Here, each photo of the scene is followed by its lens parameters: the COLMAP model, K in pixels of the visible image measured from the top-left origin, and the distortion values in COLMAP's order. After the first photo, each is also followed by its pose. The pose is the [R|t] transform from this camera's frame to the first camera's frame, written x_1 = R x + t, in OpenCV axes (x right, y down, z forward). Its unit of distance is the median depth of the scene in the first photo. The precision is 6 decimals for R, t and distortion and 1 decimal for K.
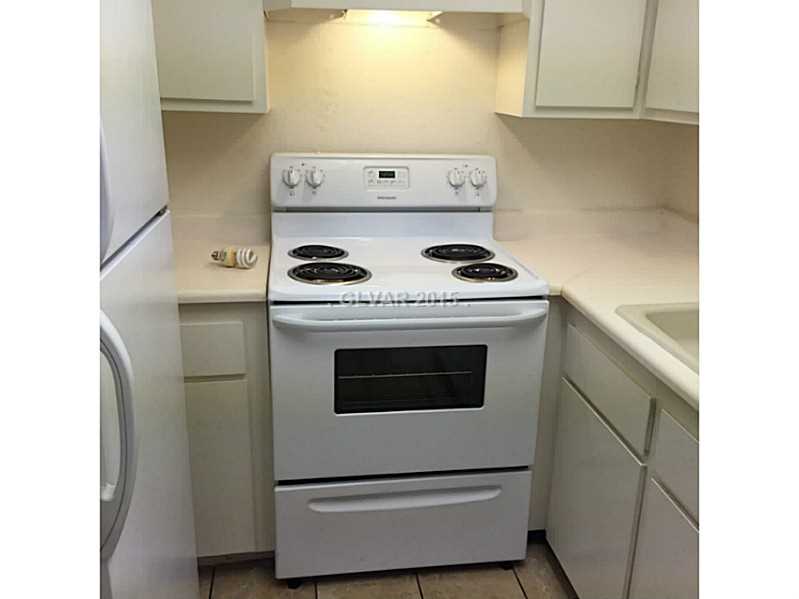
lens RADIAL K [[674.3, 0, 397.7], [0, 674.3, 296.4], [0, 0, 1]] dist [0.015823, -0.002938]
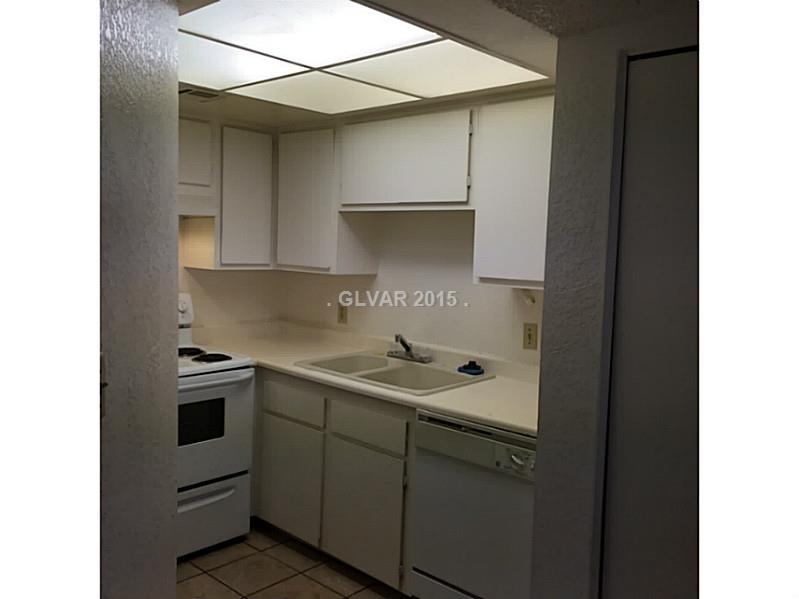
lens RADIAL K [[674.3, 0, 399.1], [0, 674.3, 299.2], [0, 0, 1]] dist [0.015823, -0.002938]
pose [[0.766401, -0.048126, 0.640557, -0.574250], [0.175732, 0.974857, -0.137014, 0.131056], [-0.617857, 0.217574, 0.755589, -0.596608]]
